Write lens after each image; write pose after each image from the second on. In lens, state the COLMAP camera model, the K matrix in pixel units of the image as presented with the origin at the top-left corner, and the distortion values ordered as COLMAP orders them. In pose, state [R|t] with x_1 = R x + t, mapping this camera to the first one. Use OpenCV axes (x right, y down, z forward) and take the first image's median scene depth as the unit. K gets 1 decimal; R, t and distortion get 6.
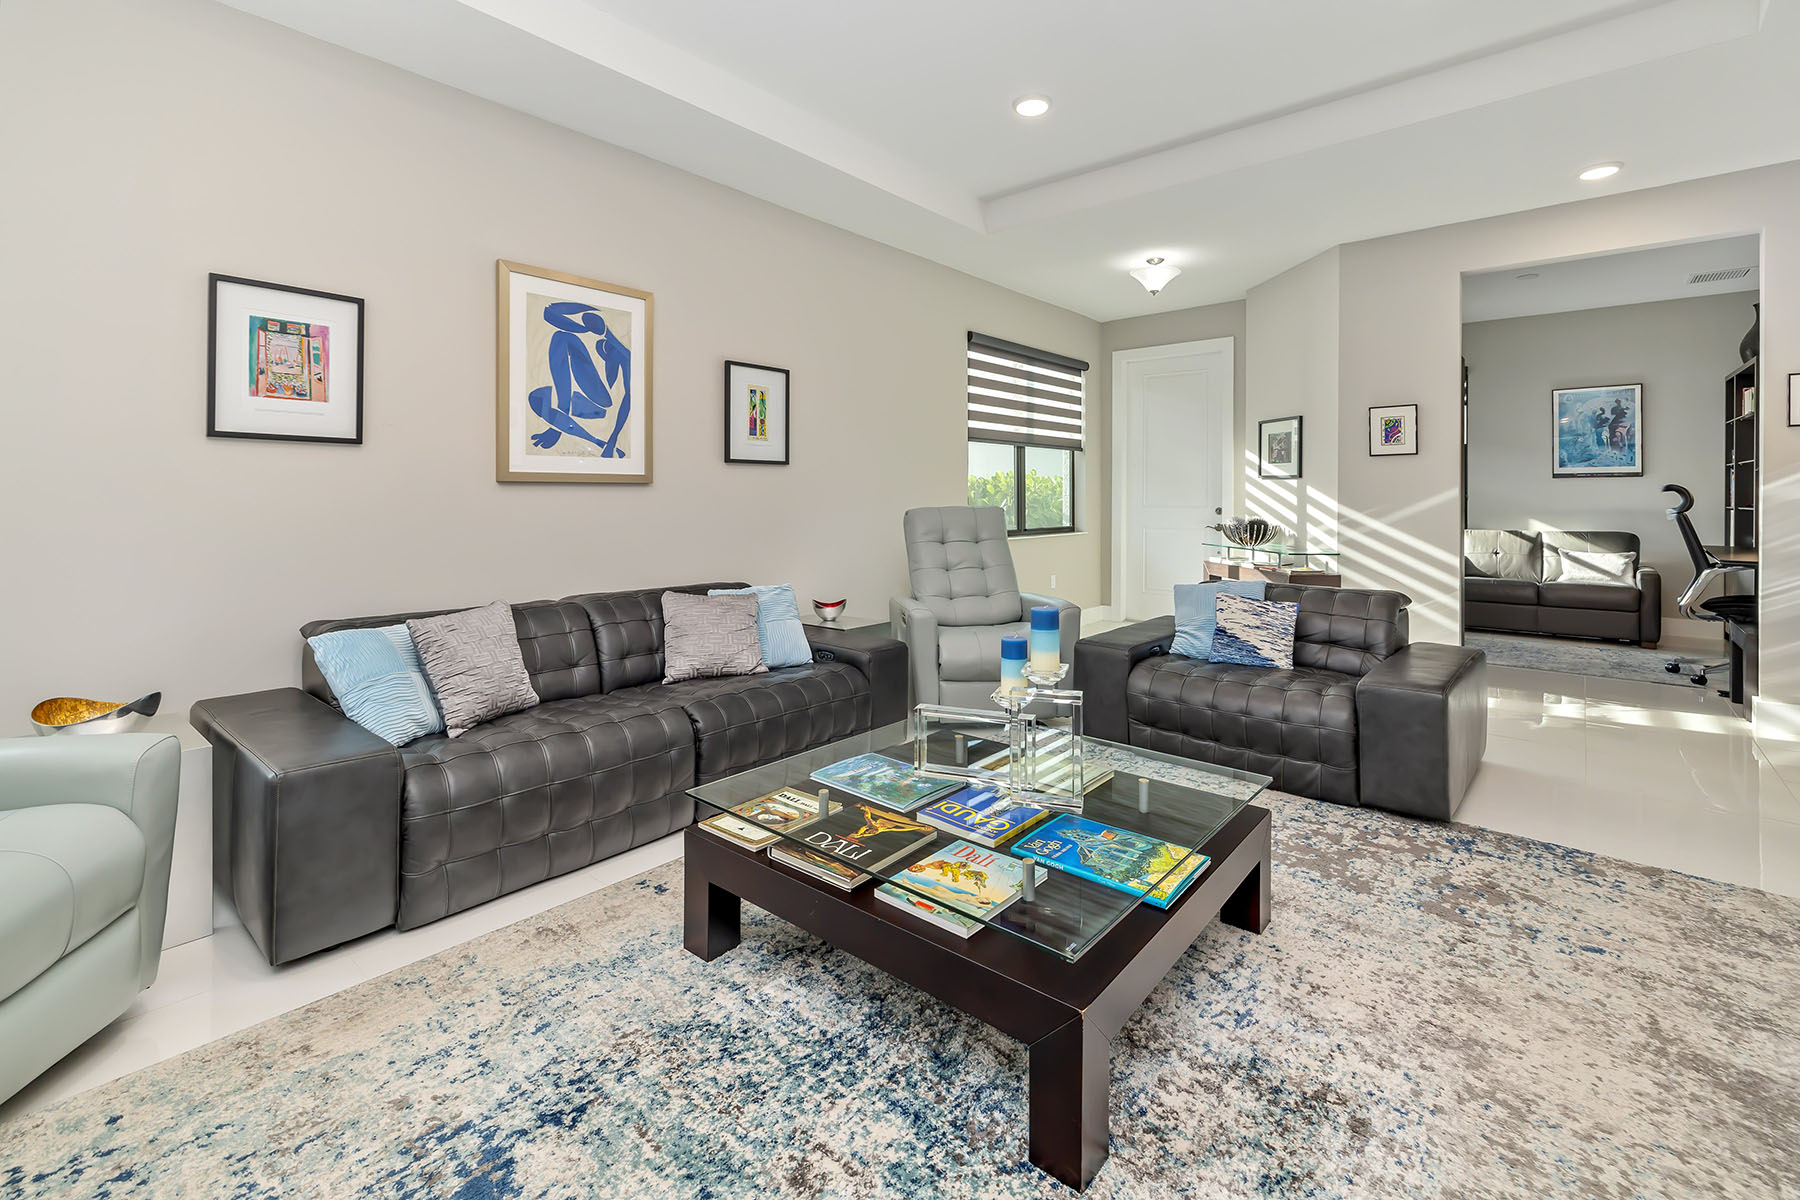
lens RADIAL K [[779.4, 0, 889.2], [0, 779.4, 505.0], [0, 0, 1]] dist [0.000362, -0.000759]
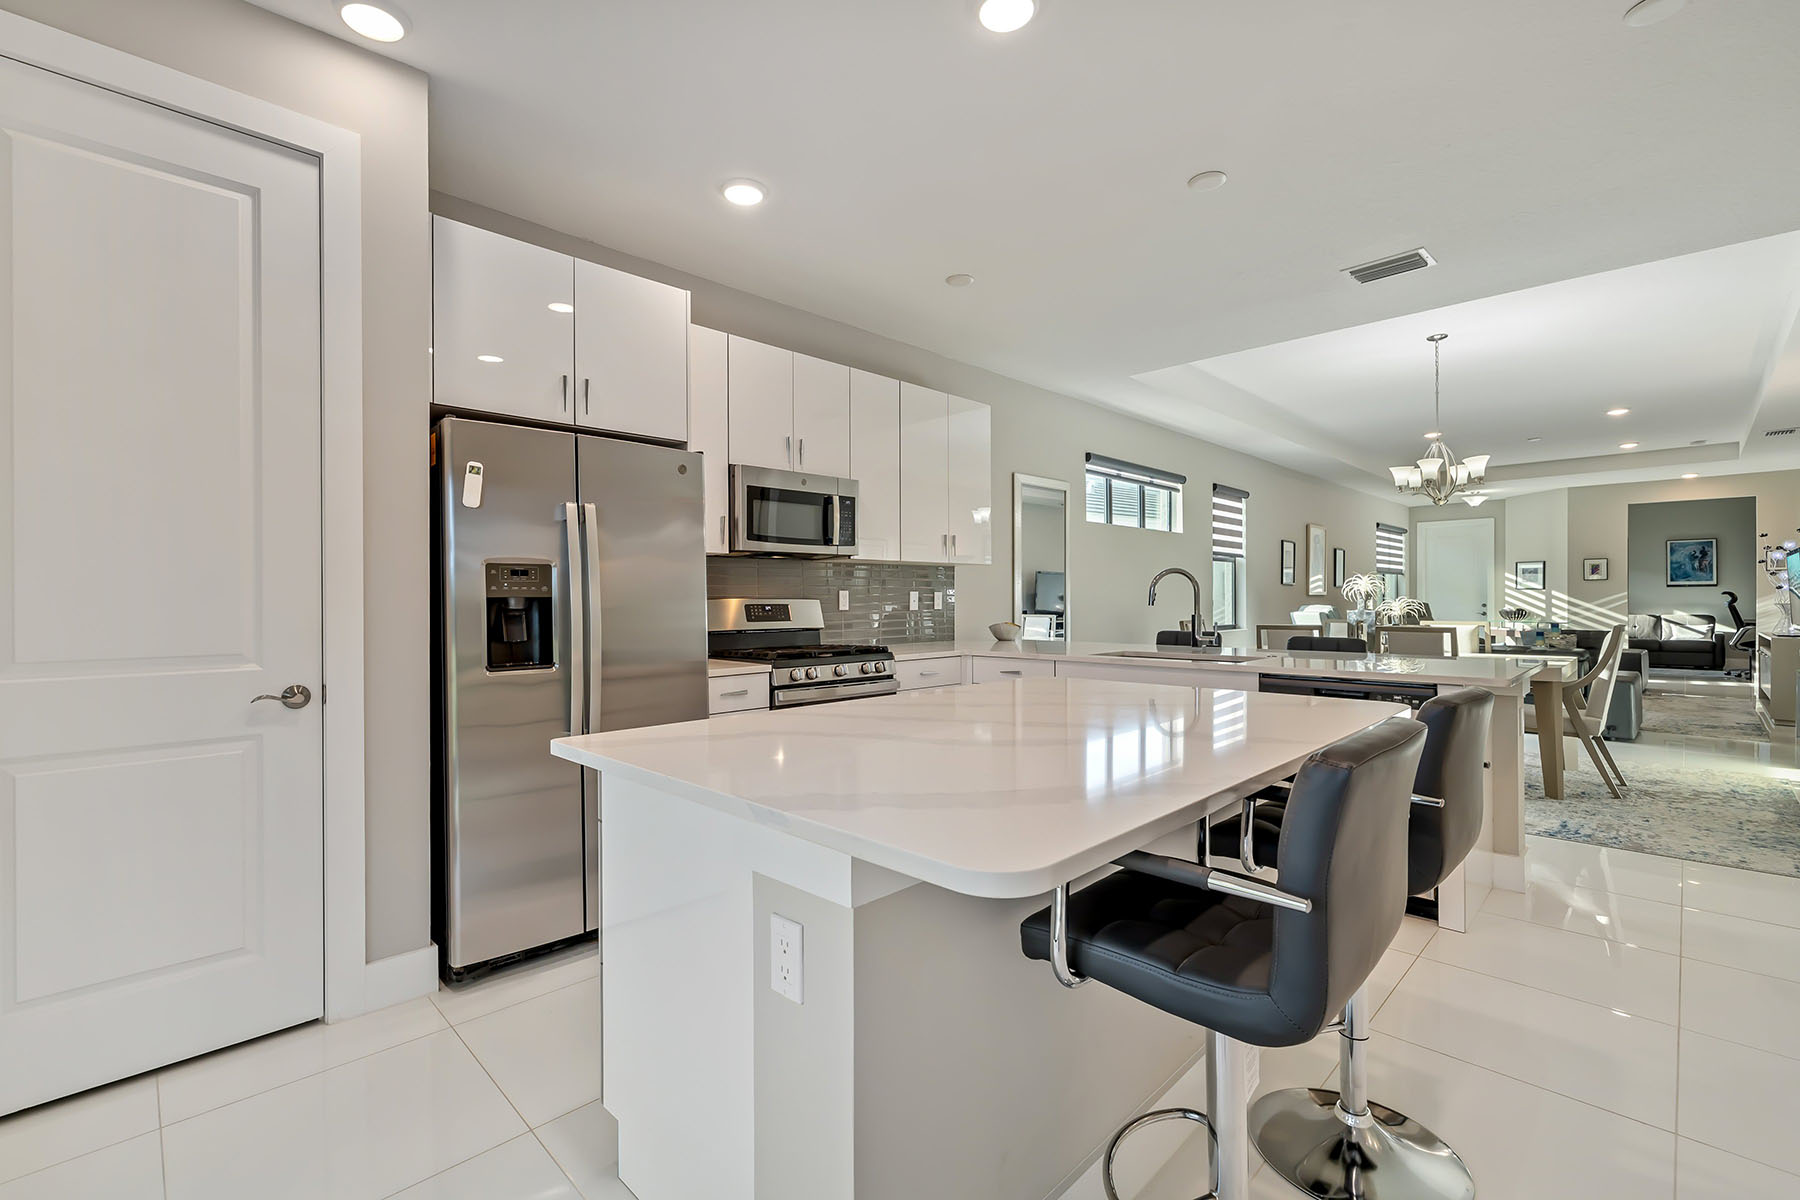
lens RADIAL K [[779.4, 0, 868.7], [0, 779.4, 616.9], [0, 0, 1]] dist [0.000362, -0.000759]
pose [[0.996442, -0.006630, -0.084025, -1.754302], [0.007207, 0.999953, 0.006561, 0.023319], [0.083978, -0.007143, 0.996442, -1.997169]]
